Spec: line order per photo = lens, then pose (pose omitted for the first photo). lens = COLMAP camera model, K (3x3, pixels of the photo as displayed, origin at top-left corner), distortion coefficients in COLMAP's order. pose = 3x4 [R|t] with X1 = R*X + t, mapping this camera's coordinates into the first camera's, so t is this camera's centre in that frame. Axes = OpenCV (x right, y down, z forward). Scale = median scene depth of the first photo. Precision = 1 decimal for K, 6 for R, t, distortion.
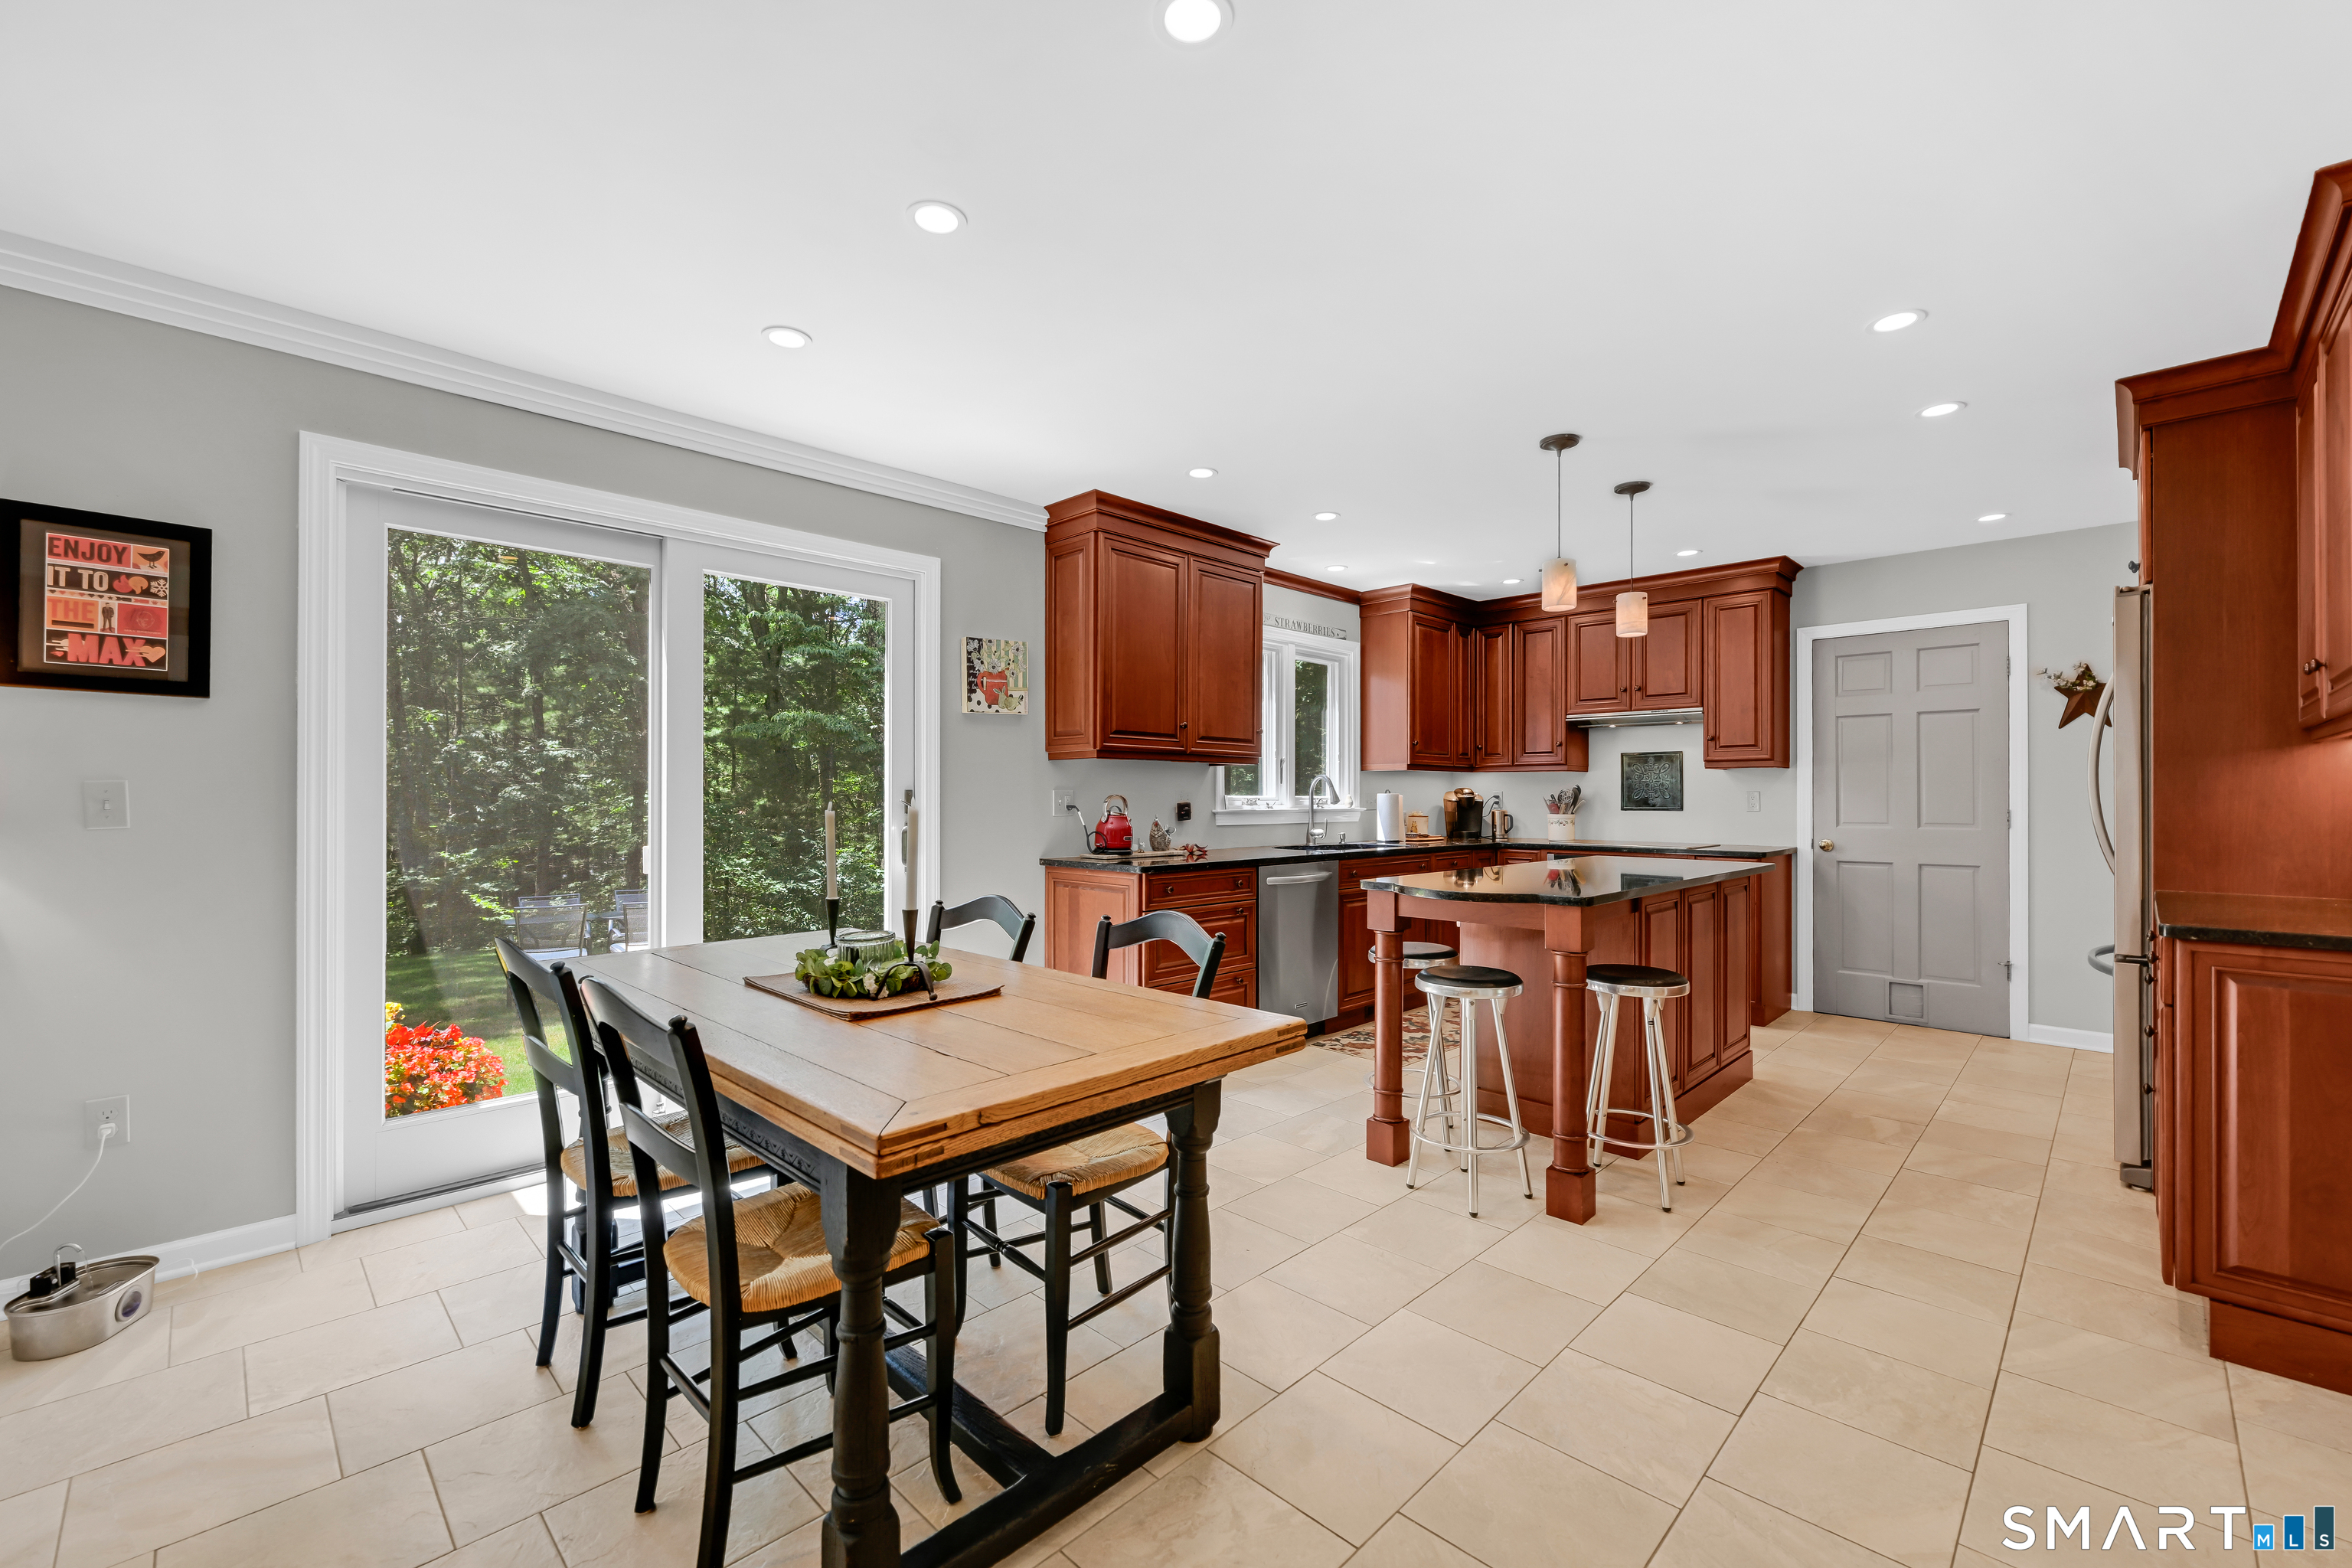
lens RADIAL K [[949.0, 0, 1176.0], [0, 949.0, 793.2], [0, 0, 1]] dist [-0.000575, -0.000024]
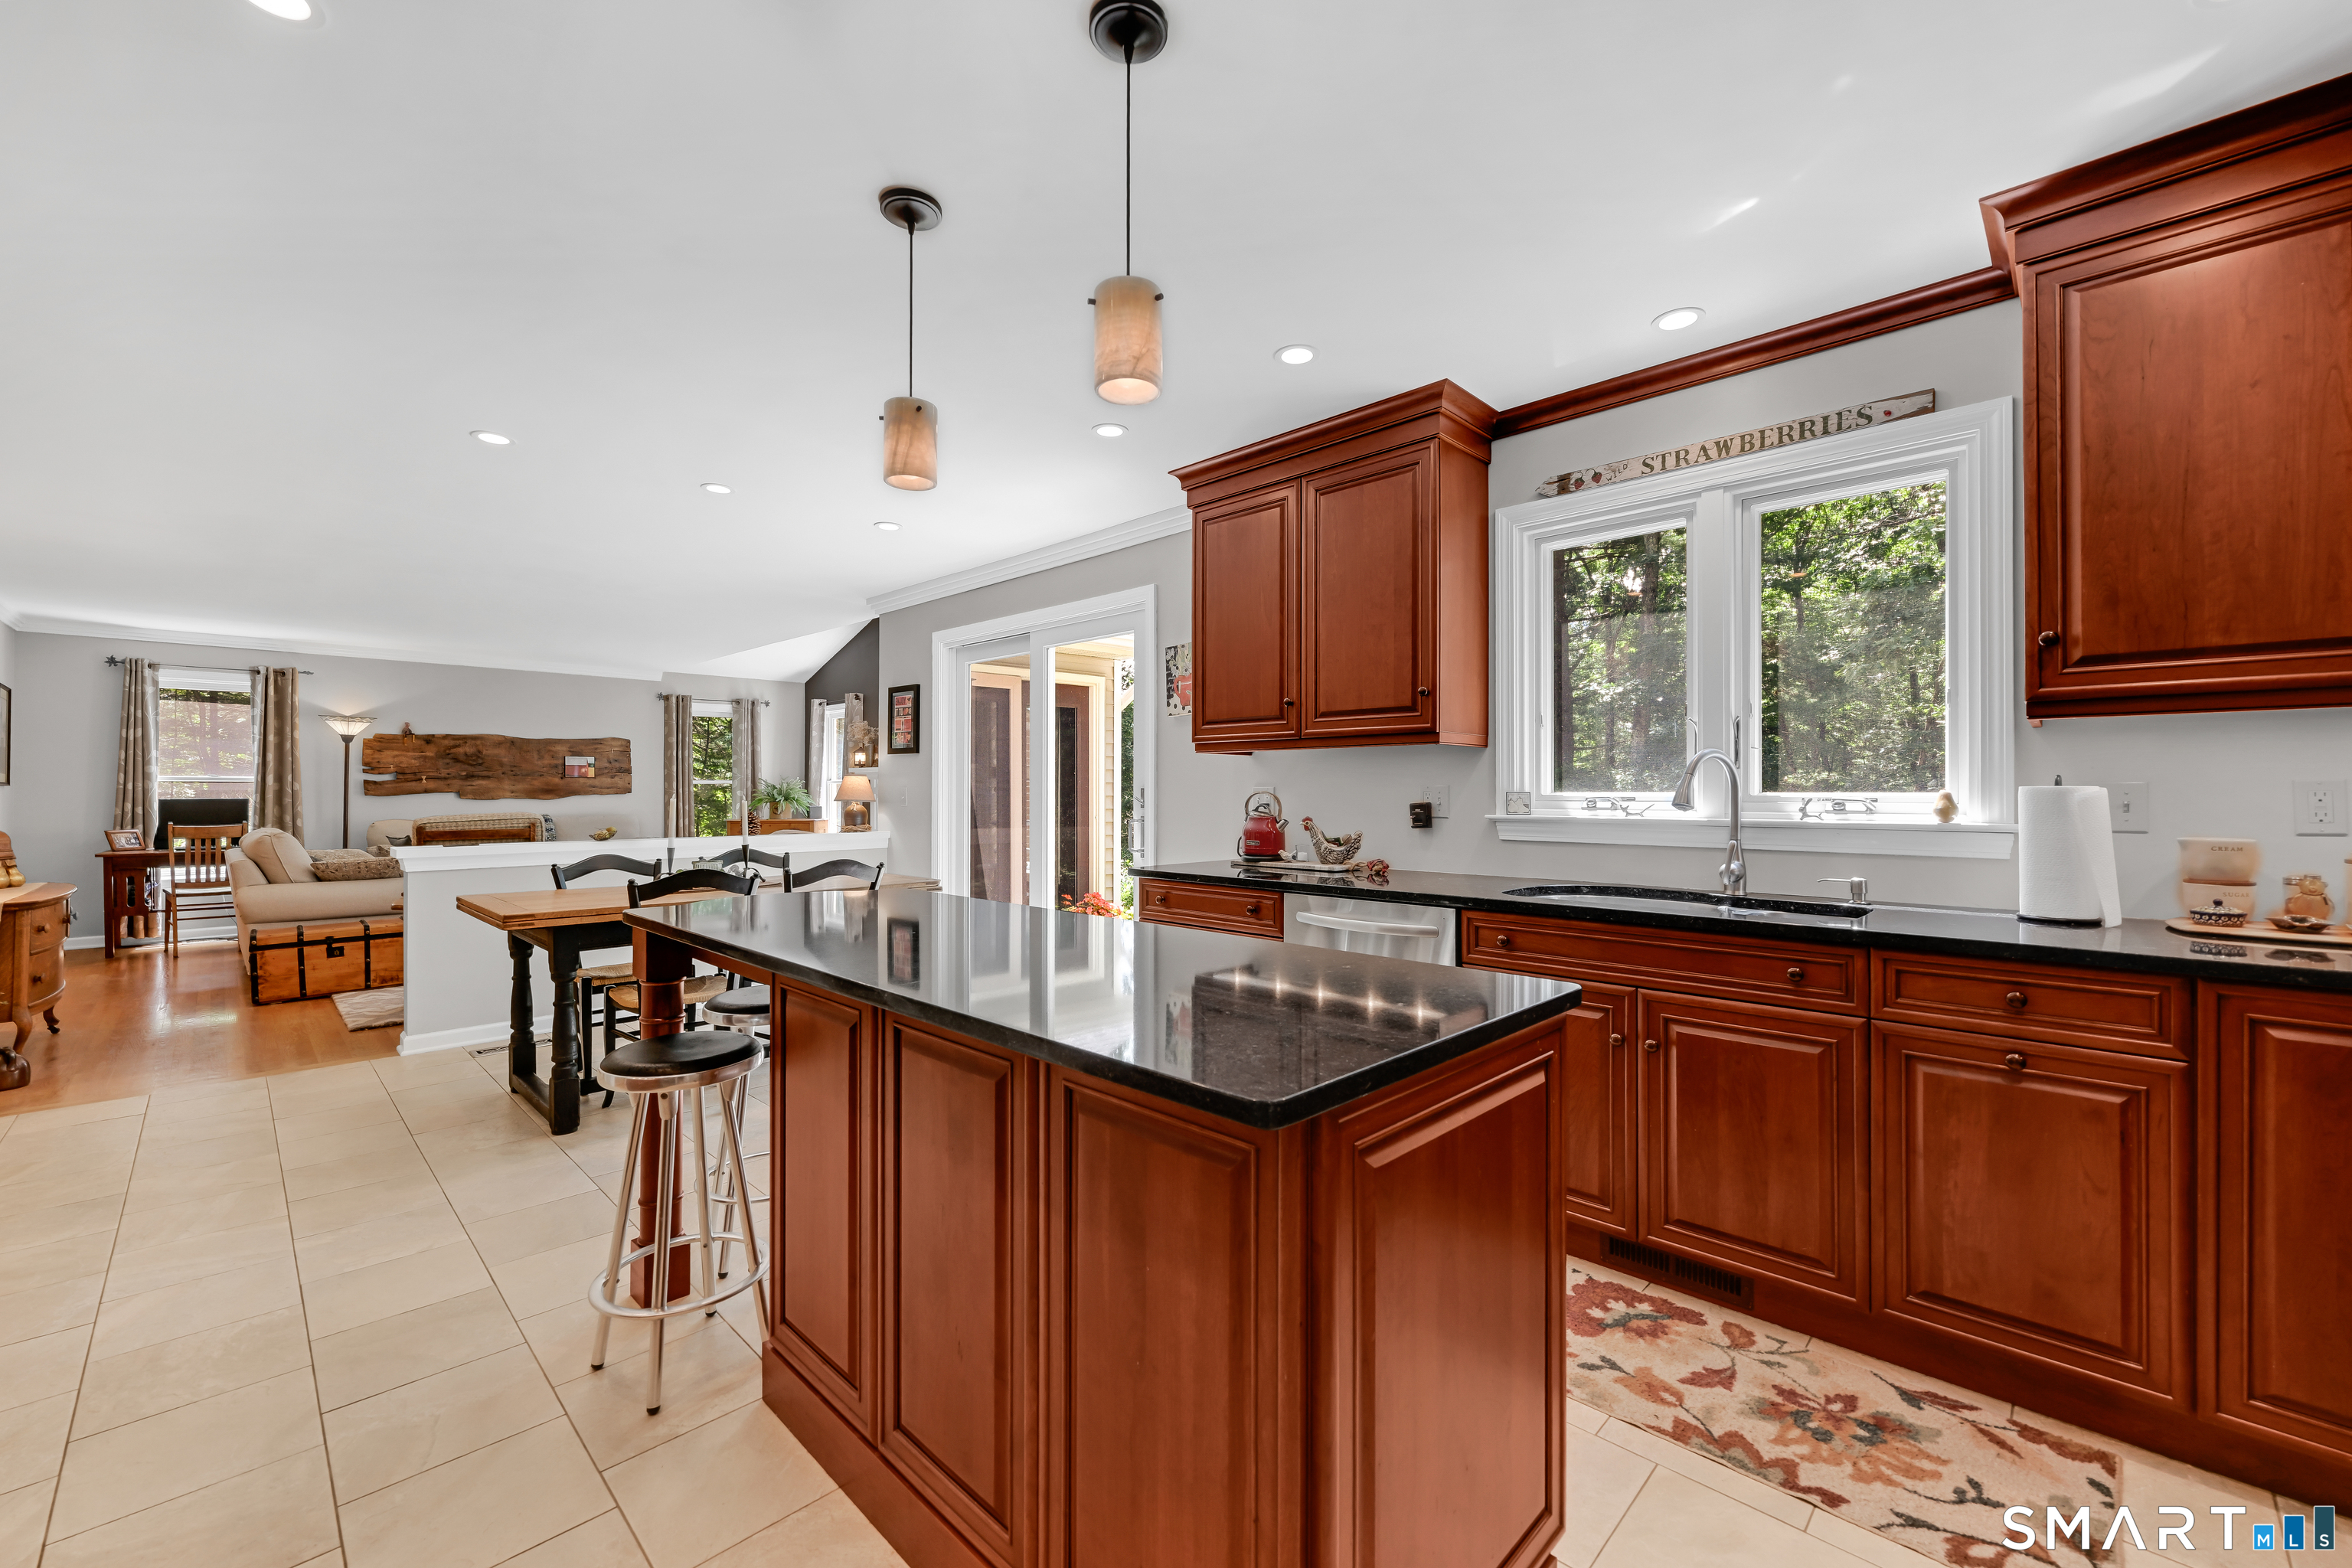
lens RADIAL K [[949.0, 0, 1175.9], [0, 949.0, 784.4], [0, 0, 1]] dist [-0.000575, -0.000024]
pose [[0.005885, -0.008423, -0.999947, 0.859586], [0.003713, 0.999958, -0.008401, 0.001646], [0.999976, -0.003663, 0.005916, 0.993607]]
